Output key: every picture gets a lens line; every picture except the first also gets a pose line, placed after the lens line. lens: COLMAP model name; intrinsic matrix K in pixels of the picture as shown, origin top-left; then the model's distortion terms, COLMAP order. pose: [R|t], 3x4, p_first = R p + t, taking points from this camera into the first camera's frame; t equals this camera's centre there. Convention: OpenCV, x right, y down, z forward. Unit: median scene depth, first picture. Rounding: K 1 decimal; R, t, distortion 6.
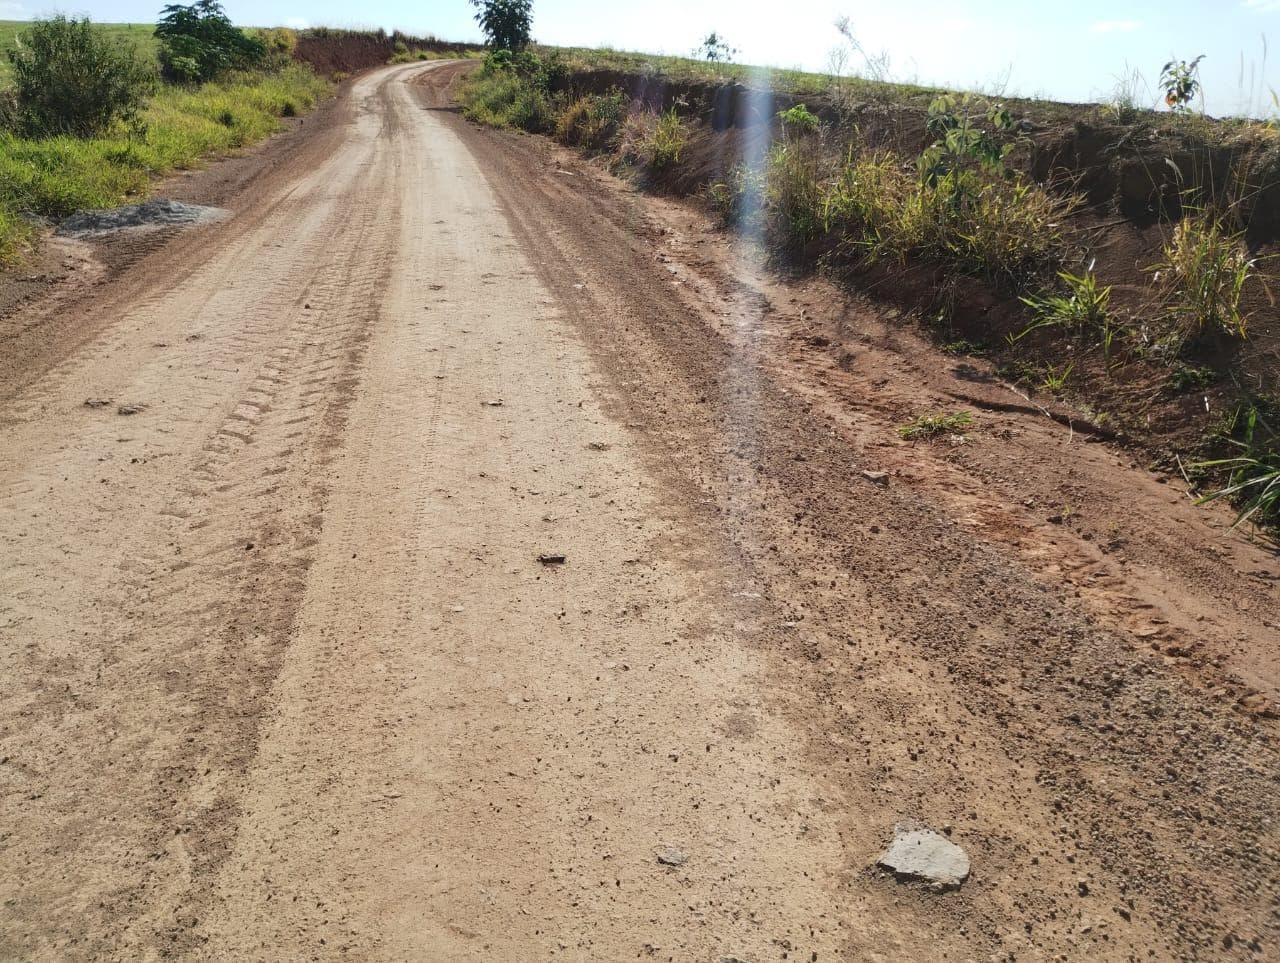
lens RADIAL K [[1067.9, 0, 630.2], [0, 1067.9, 466.0], [0, 0, 1]] dist [0.066708, -0.076101]
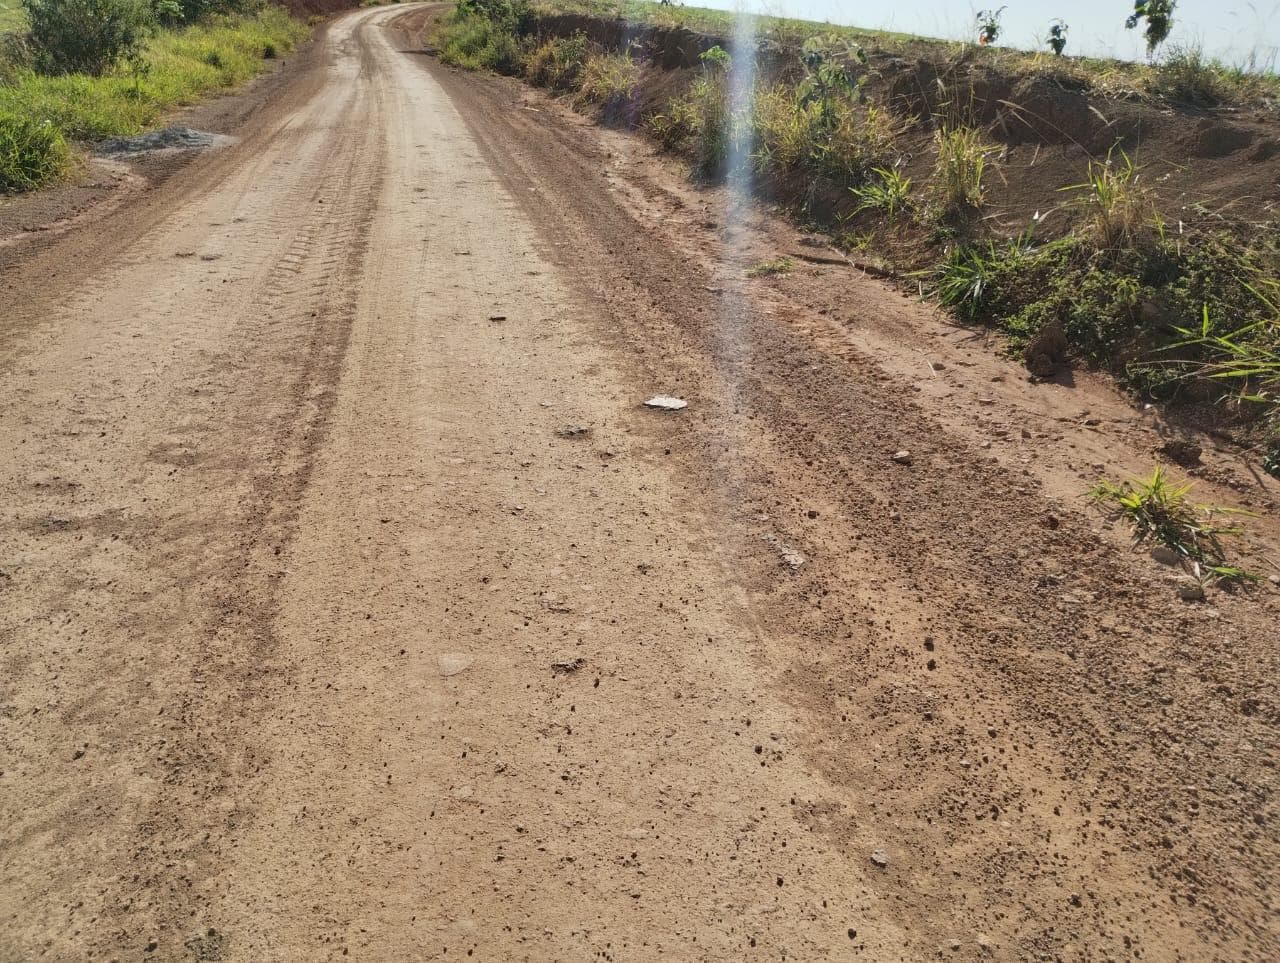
lens RADIAL K [[1067.9, 0, 630.2], [0, 1067.9, 466.0], [0, 0, 1]] dist [0.066708, -0.076101]
pose [[0.999808, -0.004899, 0.018949, 0.041780], [0.004047, 0.998991, 0.044736, 0.101984], [-0.019149, -0.044651, 0.998819, -0.284912]]
